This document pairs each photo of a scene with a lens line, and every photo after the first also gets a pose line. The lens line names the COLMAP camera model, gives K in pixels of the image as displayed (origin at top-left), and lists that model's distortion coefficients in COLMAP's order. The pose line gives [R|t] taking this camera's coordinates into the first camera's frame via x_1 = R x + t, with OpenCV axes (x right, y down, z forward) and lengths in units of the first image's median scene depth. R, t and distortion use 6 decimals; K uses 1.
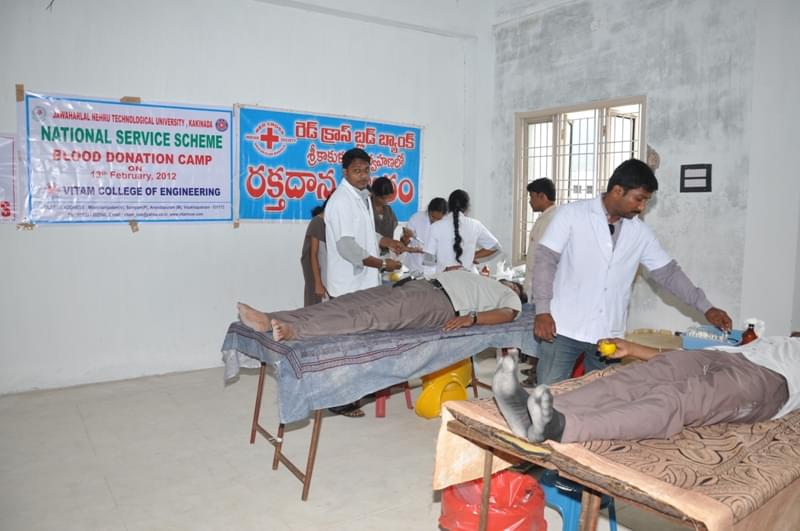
lens RADIAL K [[614.9, 0, 400.0], [0, 614.9, 265.5], [0, 0, 1]] dist [-0.146848, 0.105986]
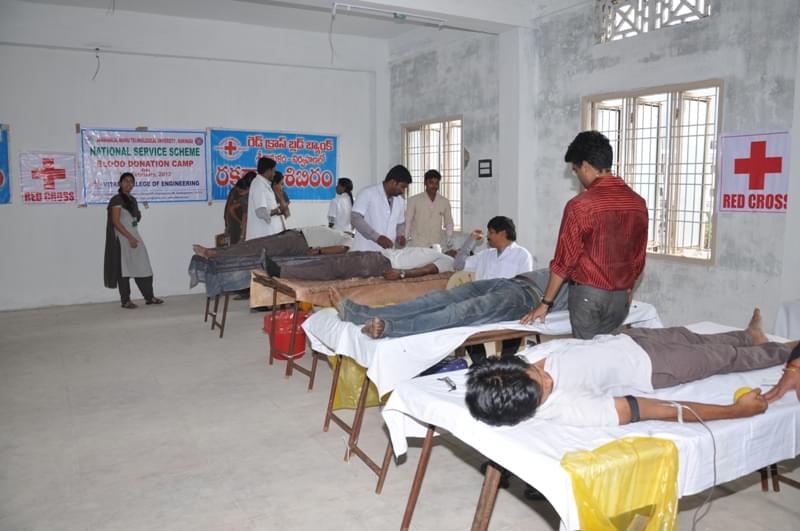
lens RADIAL K [[614.9, 0, 400.0], [0, 614.9, 265.5], [0, 0, 1]] dist [-0.146848, 0.105986]
pose [[0.998474, -0.008840, -0.054520, 0.320093], [0.010524, 0.999474, 0.030679, 0.053062], [0.054220, -0.031206, 0.998041, -0.574251]]
